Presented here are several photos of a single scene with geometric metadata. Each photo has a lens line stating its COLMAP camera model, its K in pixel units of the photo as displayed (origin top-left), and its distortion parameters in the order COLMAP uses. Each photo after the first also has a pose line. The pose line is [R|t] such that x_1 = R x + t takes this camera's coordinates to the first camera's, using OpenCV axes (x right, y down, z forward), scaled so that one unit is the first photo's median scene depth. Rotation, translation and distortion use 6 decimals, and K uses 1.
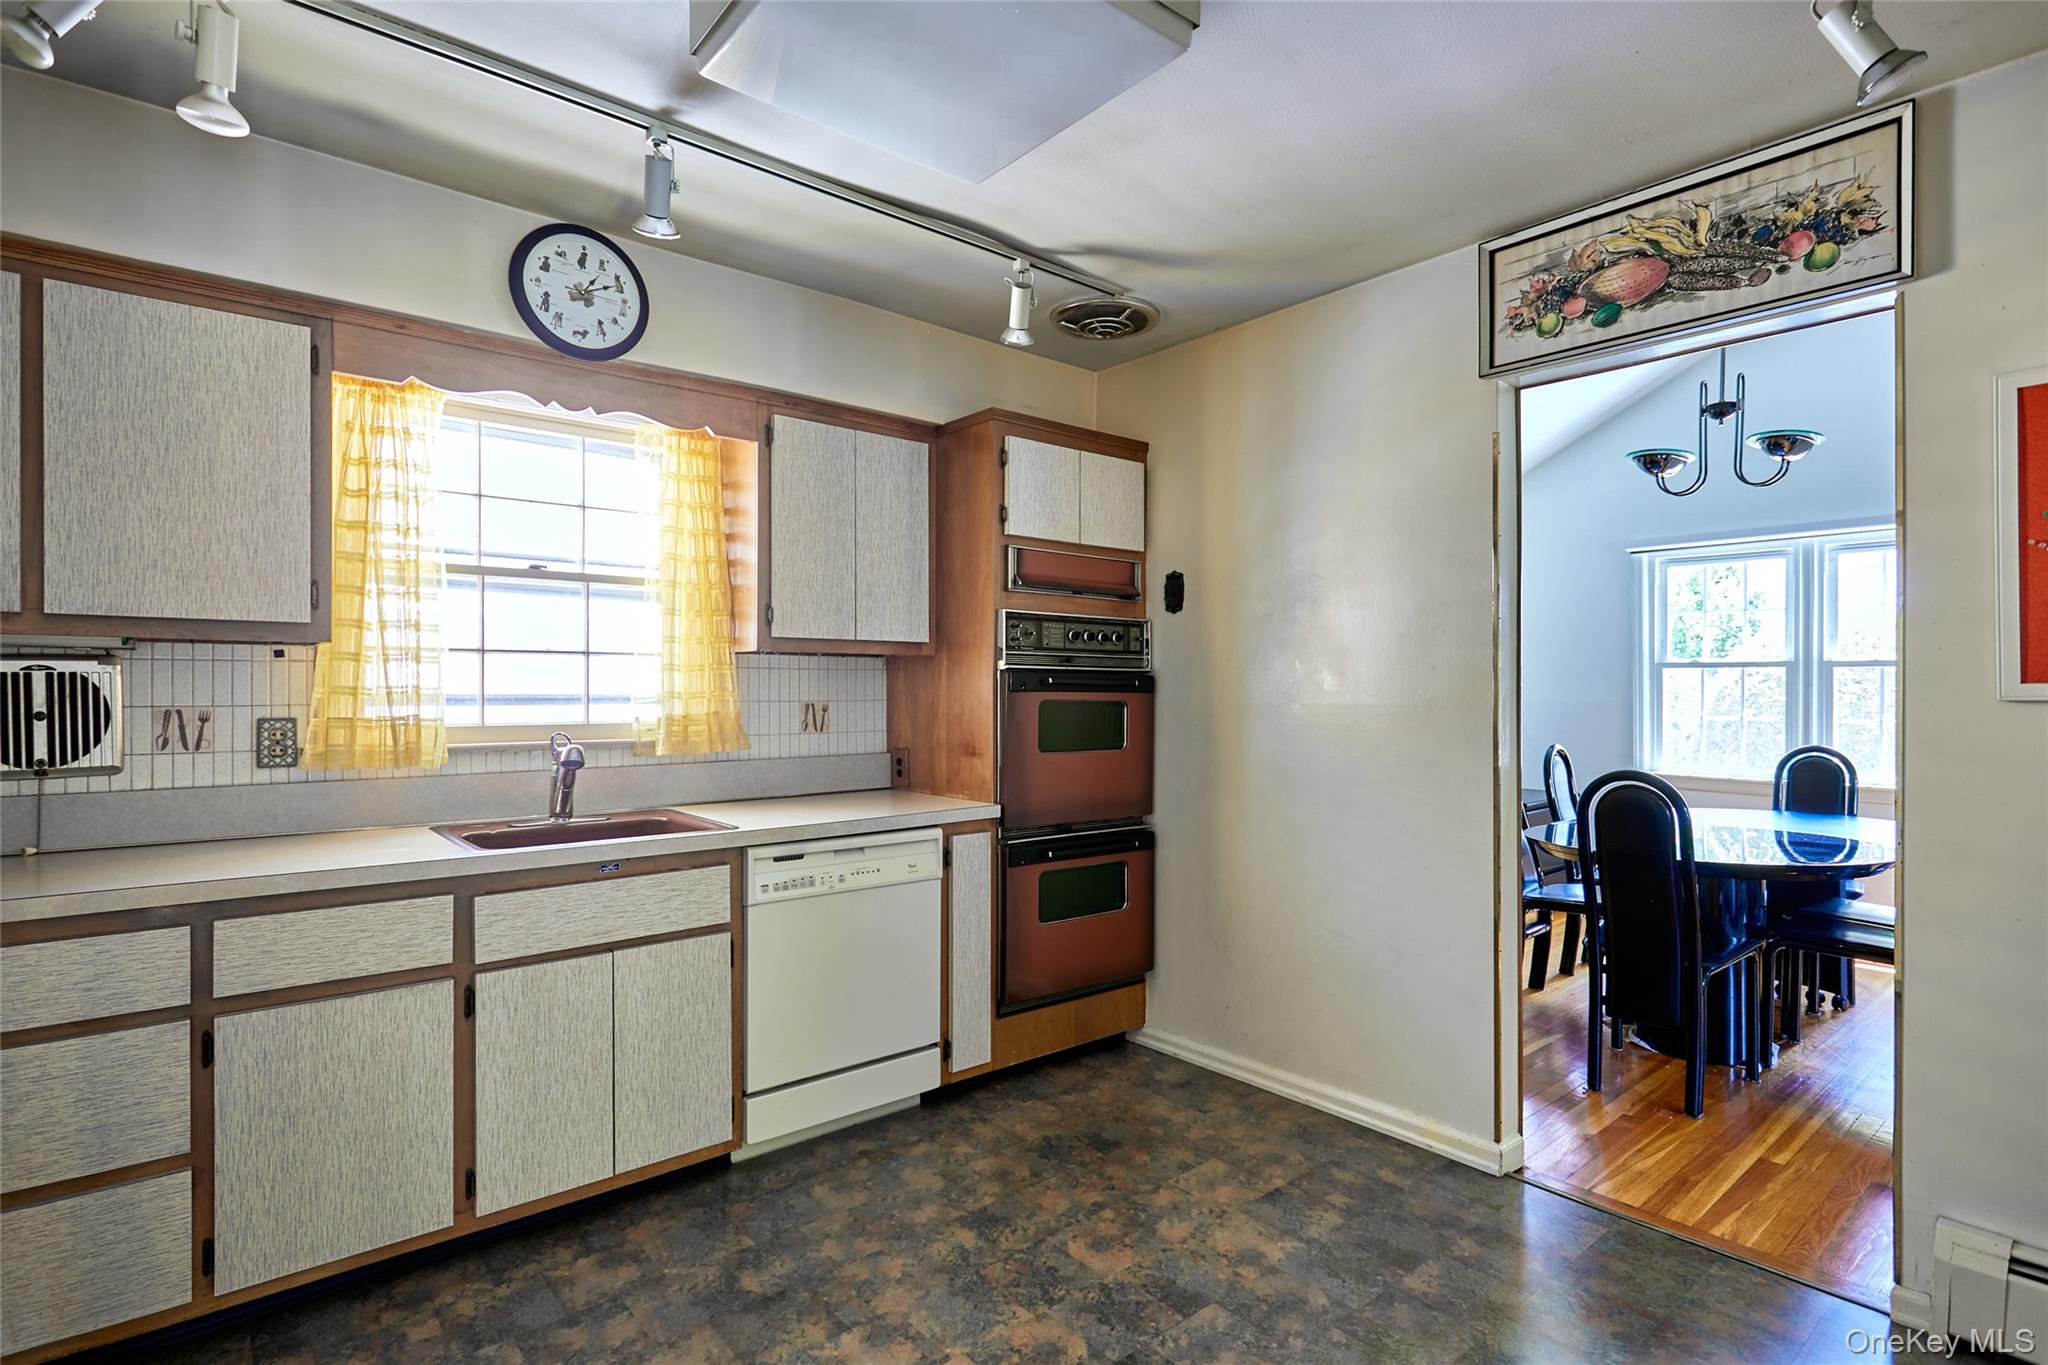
lens RADIAL K [[1006.8, 0, 1022.3], [0, 1006.8, 692.0], [0, 0, 1]] dist [0.000217, -0.000222]
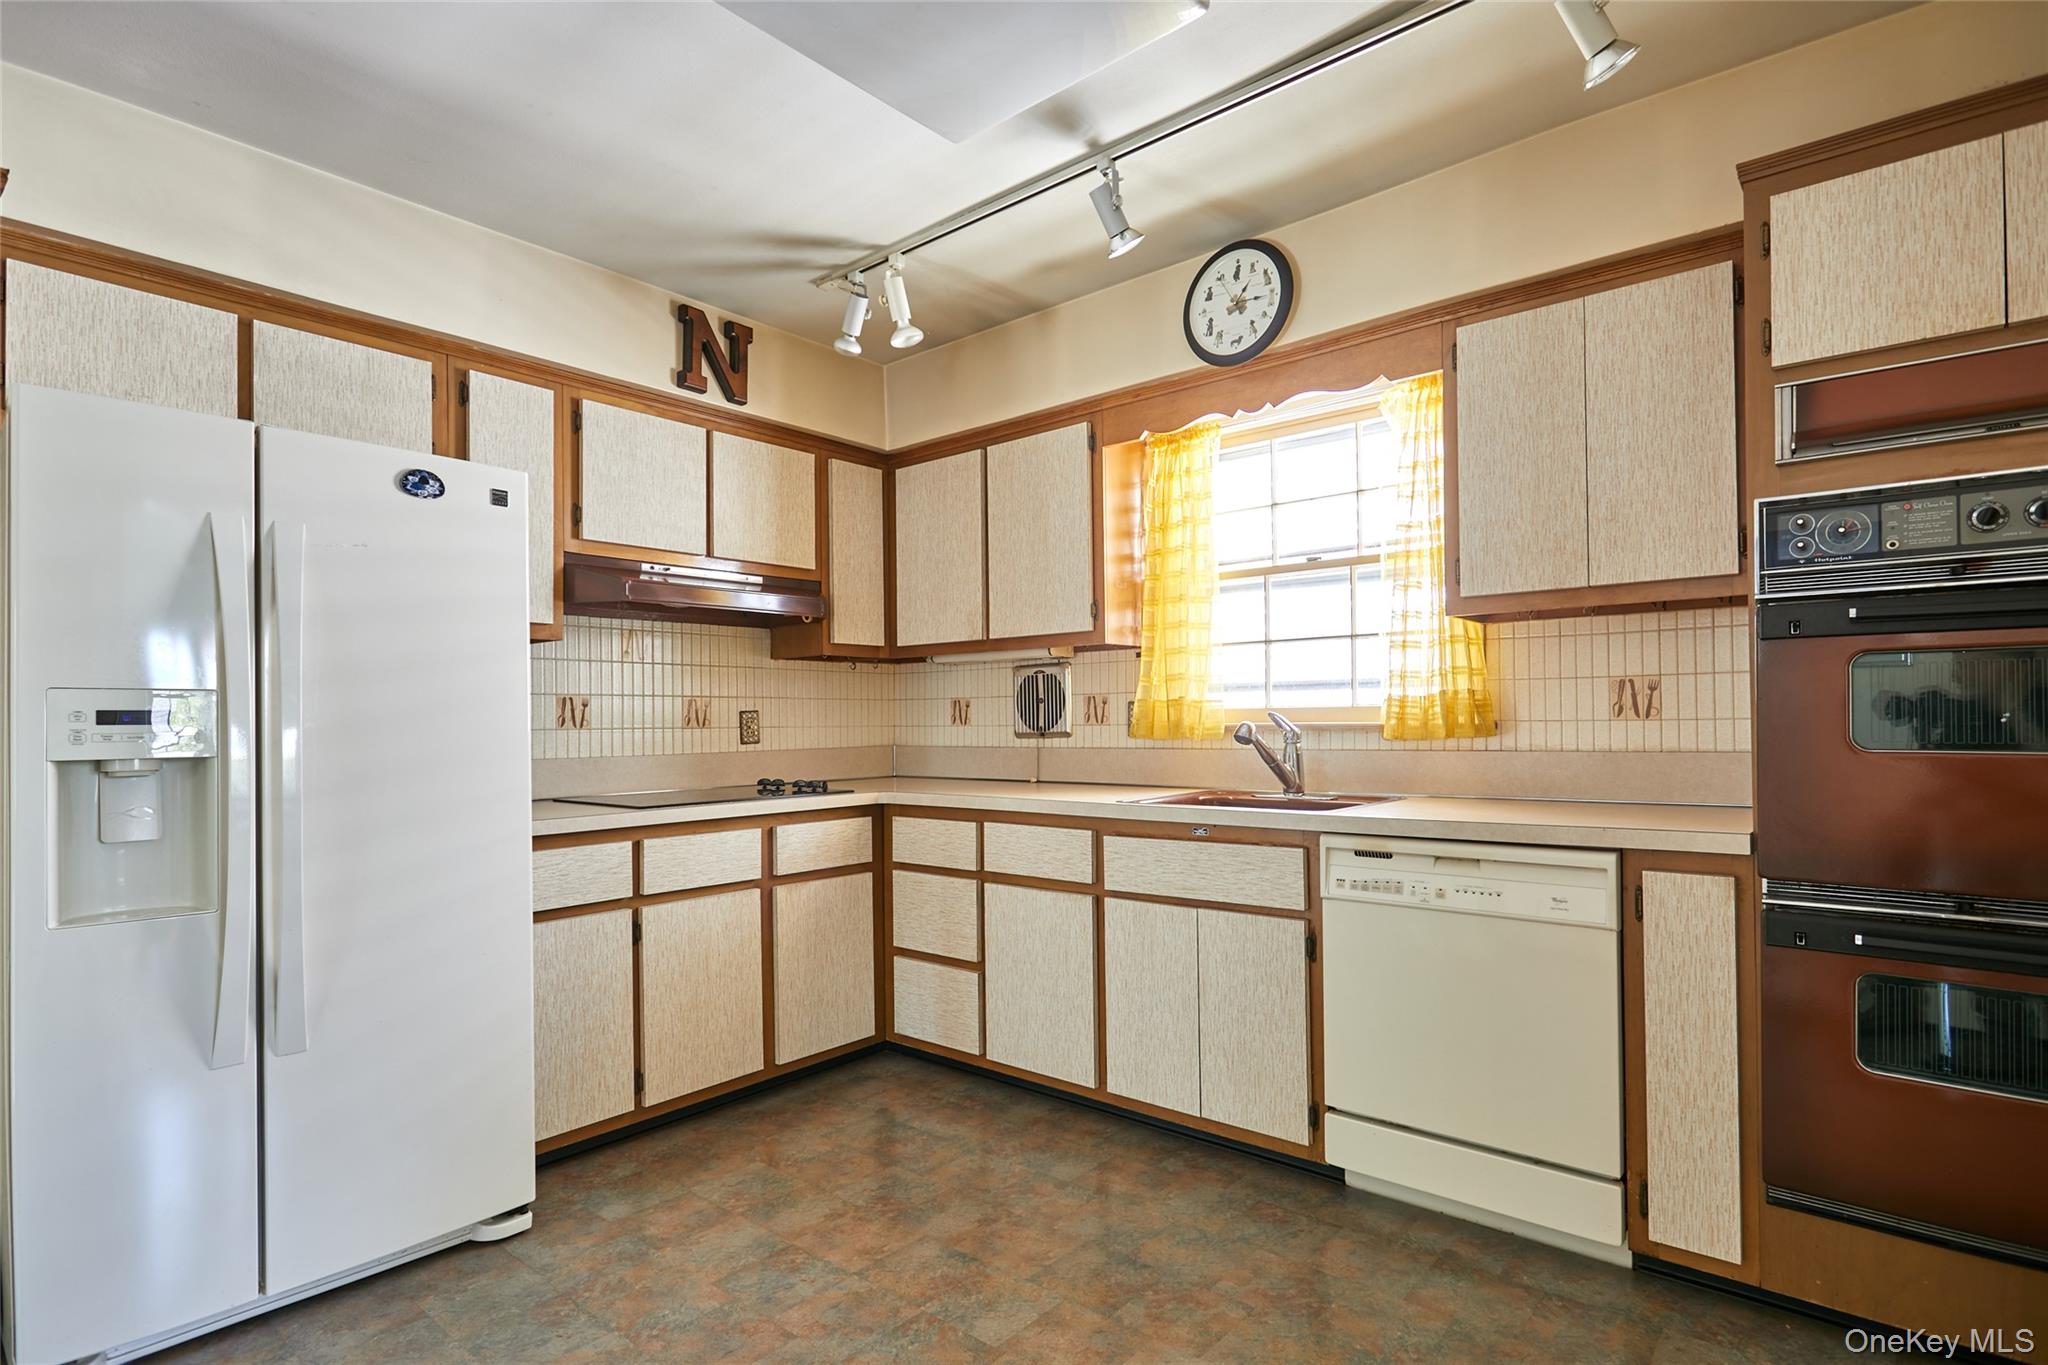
lens RADIAL K [[1019.6, 0, 1022.5], [0, 1019.6, 711.4], [0, 0, 1]] dist [-0.001796, -0.000878]
pose [[0.166957, -0.014126, -0.985863, 0.590656], [0.007663, 0.999886, -0.013029, 0.054015], [0.985934, -0.005380, 0.167046, 0.580086]]
